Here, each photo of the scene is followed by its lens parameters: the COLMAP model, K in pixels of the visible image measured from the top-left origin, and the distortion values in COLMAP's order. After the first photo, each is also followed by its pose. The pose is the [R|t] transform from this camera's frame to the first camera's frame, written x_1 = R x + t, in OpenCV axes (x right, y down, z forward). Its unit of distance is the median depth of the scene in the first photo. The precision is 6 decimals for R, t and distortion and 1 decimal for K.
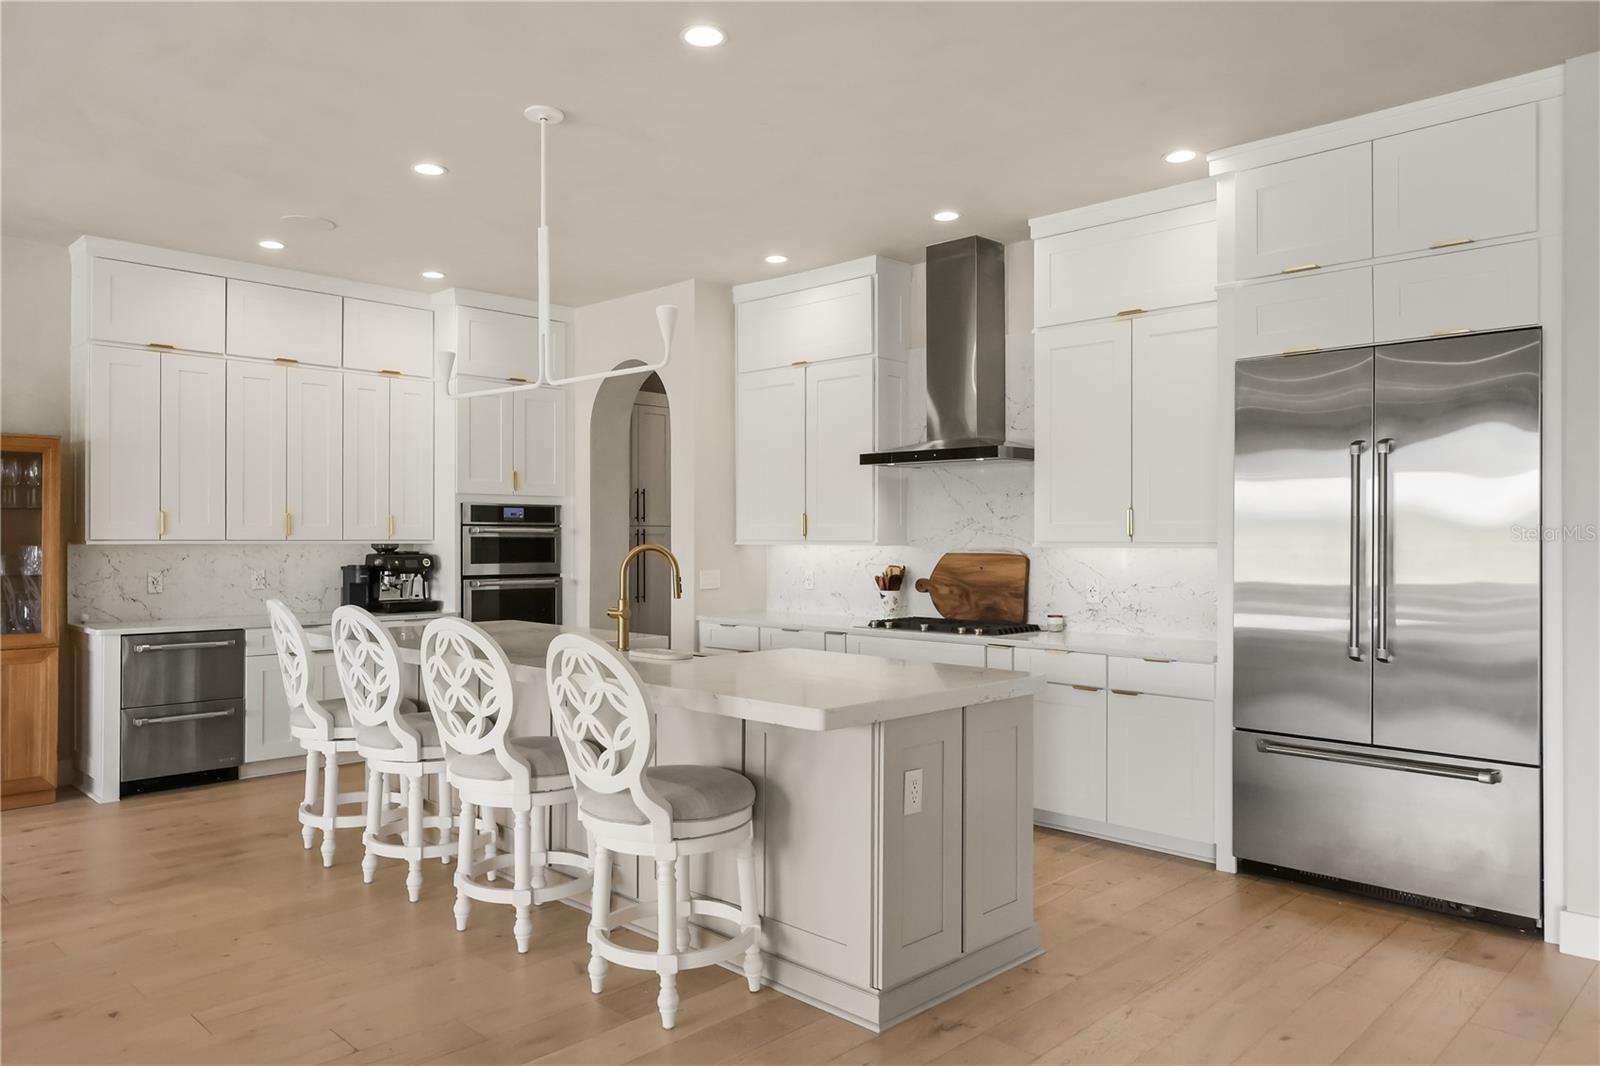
lens RADIAL K [[1087.8, 0, 800.0], [0, 1087.8, 533.0], [0, 0, 1]] dist [-0.000045, -0.000536]
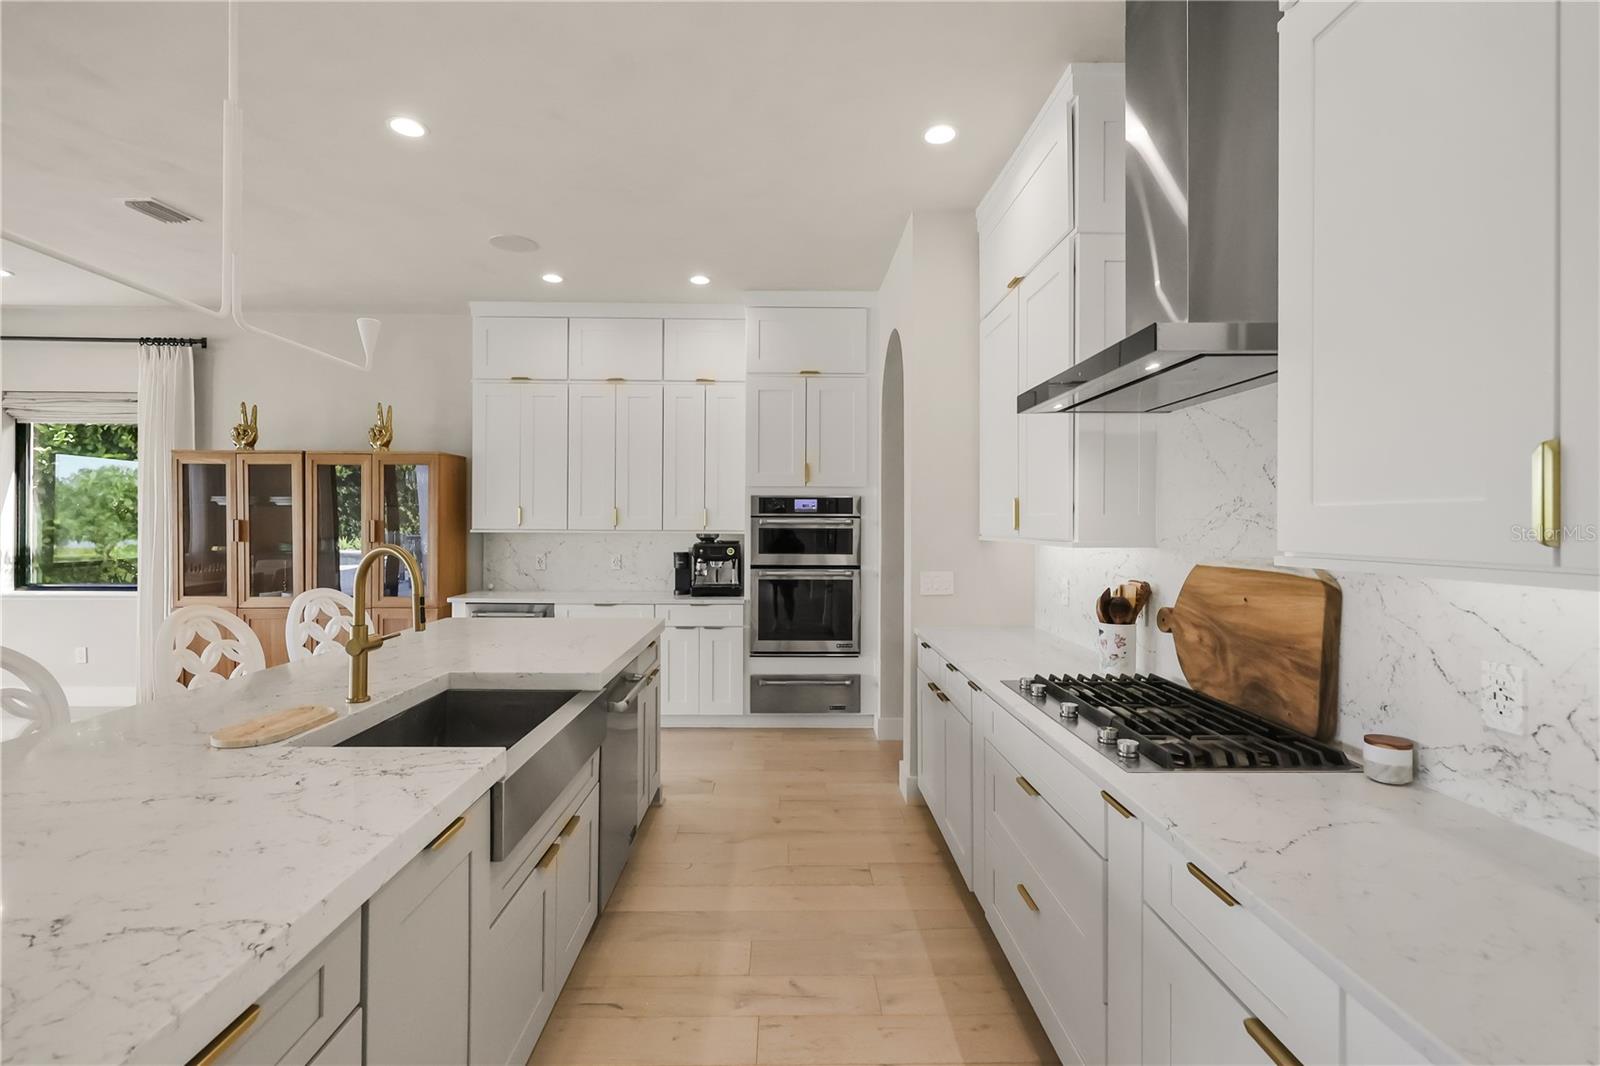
lens RADIAL K [[727.3, 0, 797.2], [0, 727.3, 521.4], [0, 0, 1]] dist [-0.000799, -0.000320]
pose [[0.709306, -0.000371, -0.704900, 0.240867], [-0.001836, 0.999995, -0.002374, -0.001418], [0.704898, 0.002979, 0.709302, 0.597708]]
